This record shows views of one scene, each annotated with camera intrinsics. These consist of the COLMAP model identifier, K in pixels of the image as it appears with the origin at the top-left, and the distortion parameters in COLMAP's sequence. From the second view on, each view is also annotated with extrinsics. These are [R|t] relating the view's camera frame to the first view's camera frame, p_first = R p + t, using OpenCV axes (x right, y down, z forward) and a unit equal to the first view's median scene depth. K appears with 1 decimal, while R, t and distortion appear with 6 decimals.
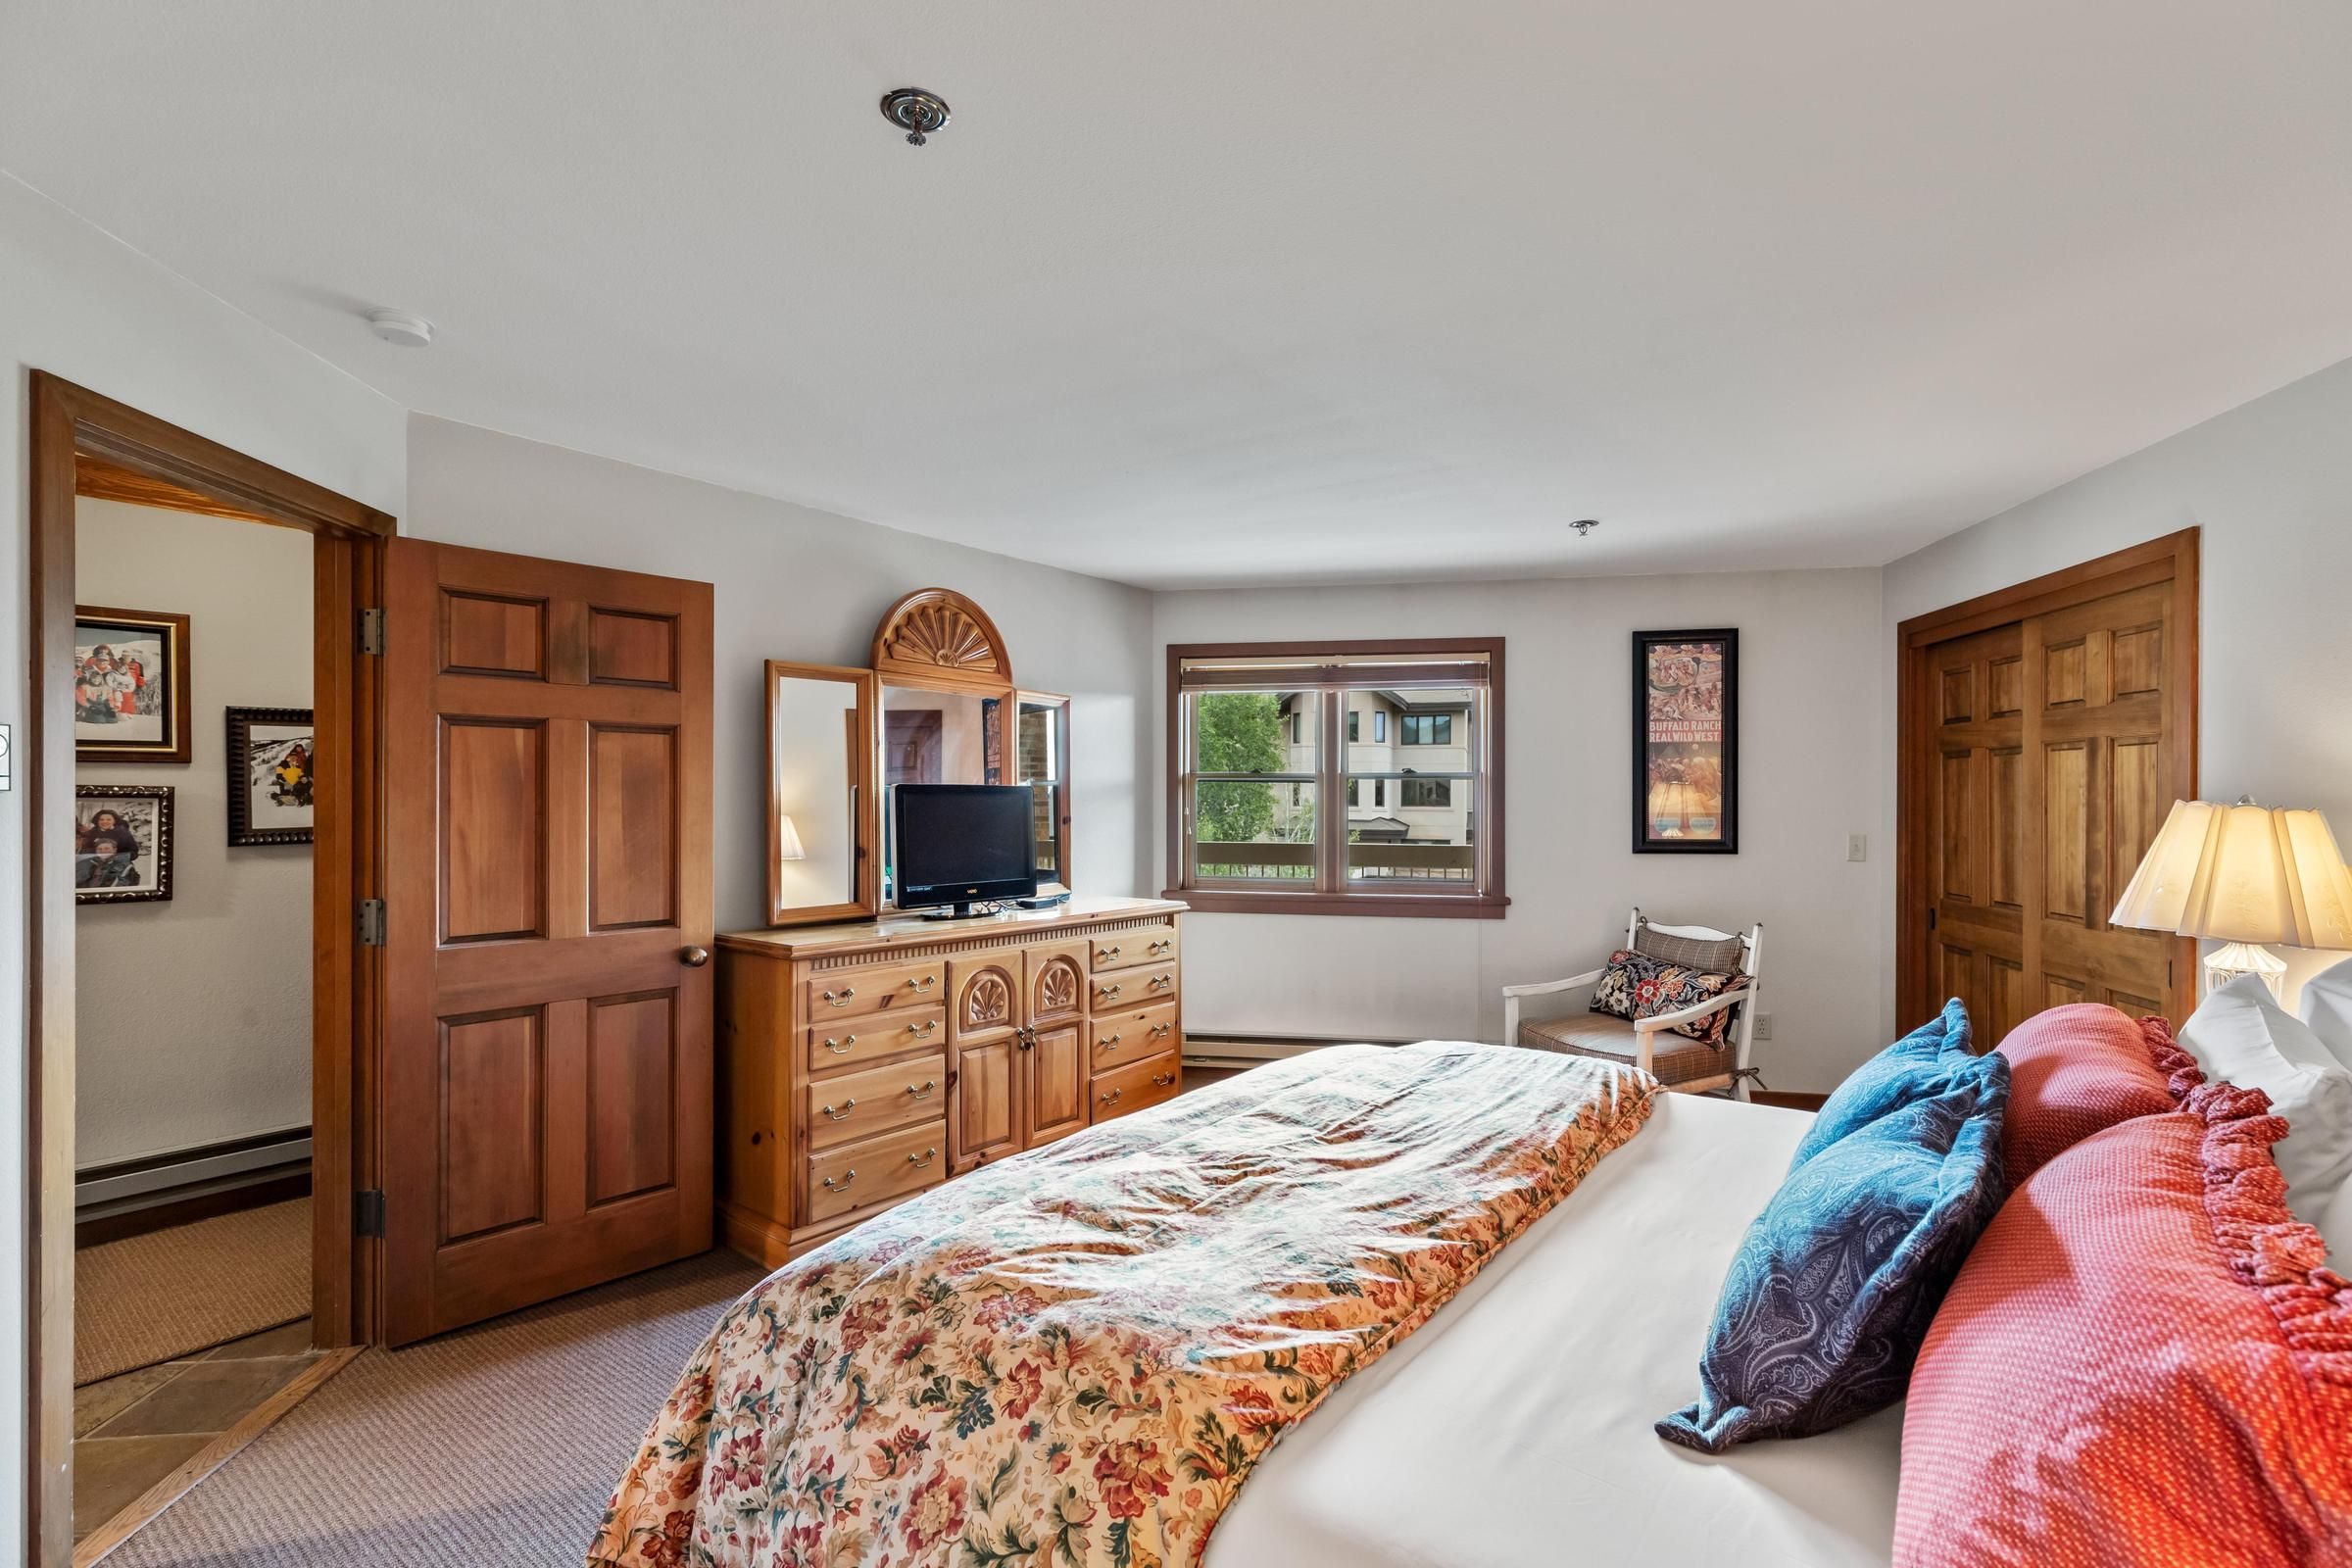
lens RADIAL K [[1052.4, 0, 1163.9], [0, 1052.4, 785.0], [0, 0, 1]] dist [0.006214, 0.000877]
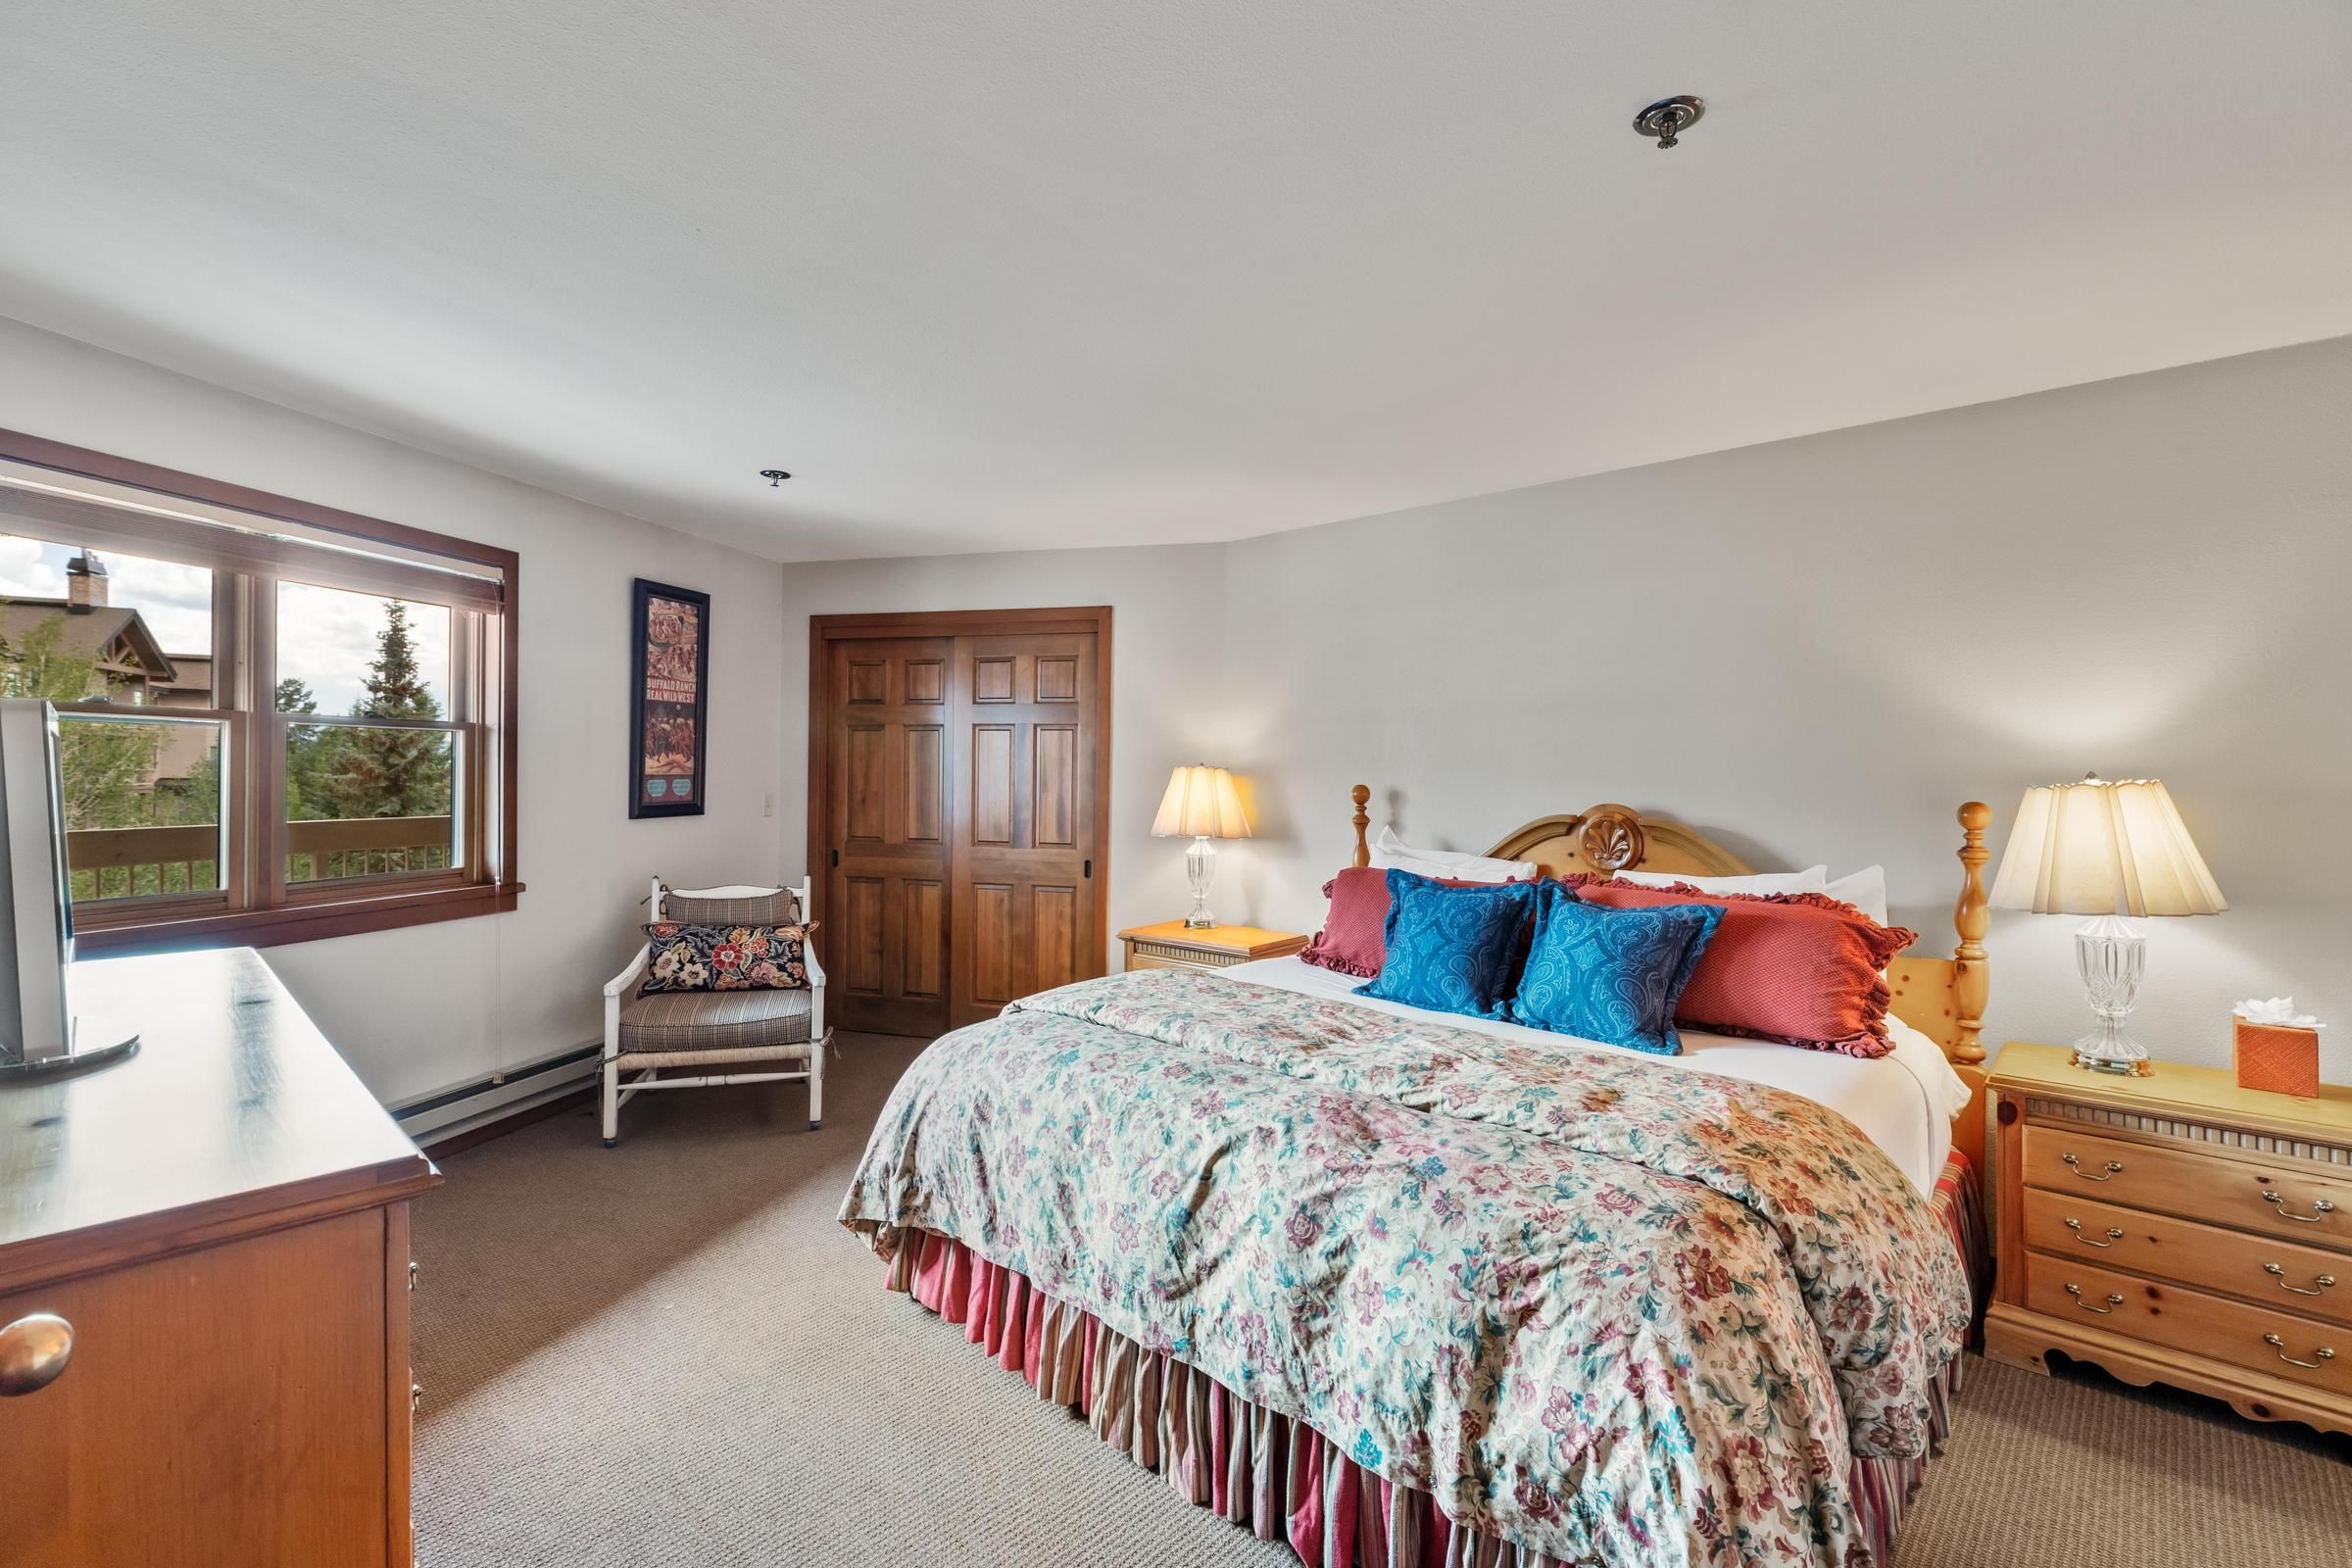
lens RADIAL K [[1047.8, 0, 1165.2], [0, 1047.8, 790.0], [0, 0, 1]] dist [0.002605, 0.000268]
pose [[0.089074, -0.022360, 0.995774, -0.446950], [-0.024361, 0.999400, 0.024621, 0.005756], [-0.995727, -0.026451, 0.088476, 0.475889]]
